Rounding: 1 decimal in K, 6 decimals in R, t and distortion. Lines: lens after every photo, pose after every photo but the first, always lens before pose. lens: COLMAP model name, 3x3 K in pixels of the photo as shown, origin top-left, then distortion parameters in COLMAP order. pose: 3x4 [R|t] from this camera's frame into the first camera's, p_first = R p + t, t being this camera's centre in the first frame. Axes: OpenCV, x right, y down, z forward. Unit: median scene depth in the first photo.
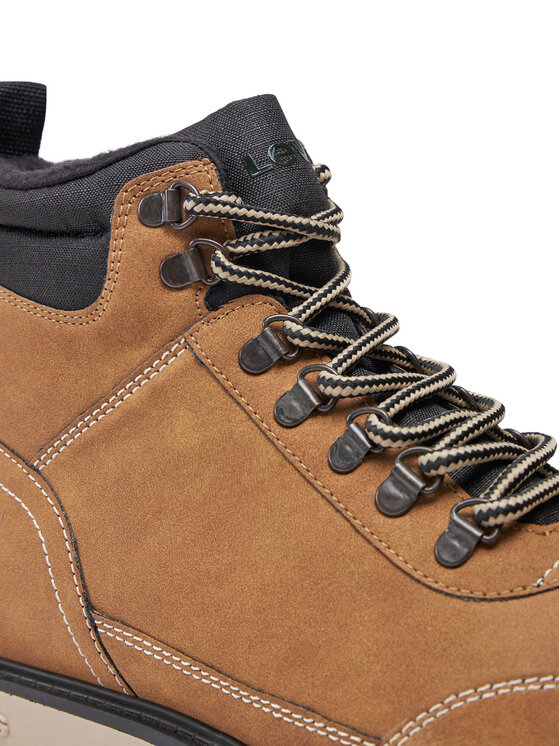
lens RADIAL K [[1671.9, 0, 277.5], [0, 1671.9, 370.4], [0, 0, 1]] dist [-0.040360, 0.000000]
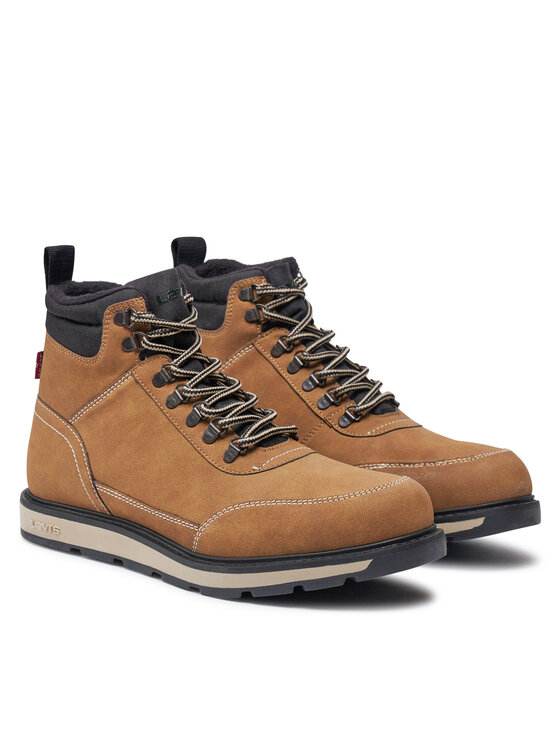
lens RADIAL K [[2026.3, 0, 280.7], [0, 2026.3, 373.4], [0, 0, 1]] dist [-0.103989, 0.000000]
pose [[0.999923, 0.002196, -0.012195, 0.204875], [-0.001508, 0.998424, 0.056109, -0.186939], [0.012299, -0.056086, 0.998350, -2.012646]]
